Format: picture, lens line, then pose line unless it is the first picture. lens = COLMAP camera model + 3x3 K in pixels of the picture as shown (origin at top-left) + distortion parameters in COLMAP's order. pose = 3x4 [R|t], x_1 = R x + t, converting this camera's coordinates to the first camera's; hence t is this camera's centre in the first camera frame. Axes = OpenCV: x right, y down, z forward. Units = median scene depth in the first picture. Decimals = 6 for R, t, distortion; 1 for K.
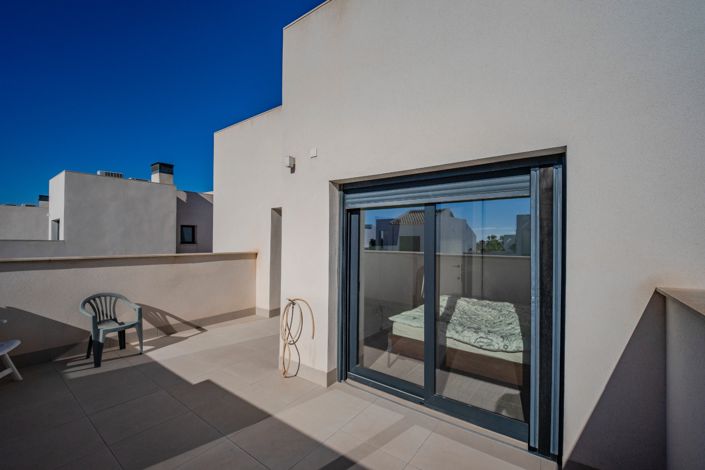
lens RADIAL K [[294.6, 0, 351.9], [0, 294.6, 236.4], [0, 0, 1]] dist [-0.006719, -0.005024]
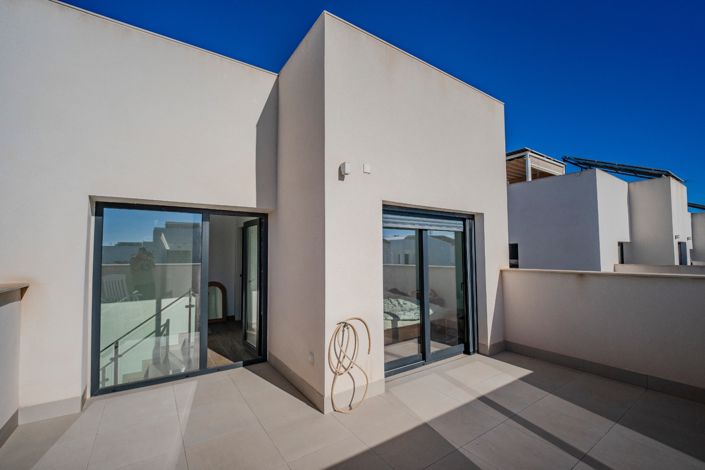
lens RADIAL K [[294.6, 0, 350.3], [0, 294.6, 237.0], [0, 0, 1]] dist [-0.006719, -0.005024]
pose [[0.338974, 0.042949, 0.939815, -1.200167], [-0.002414, 0.998994, -0.044782, -0.001549], [-0.940793, 0.012911, 0.338737, 0.777834]]
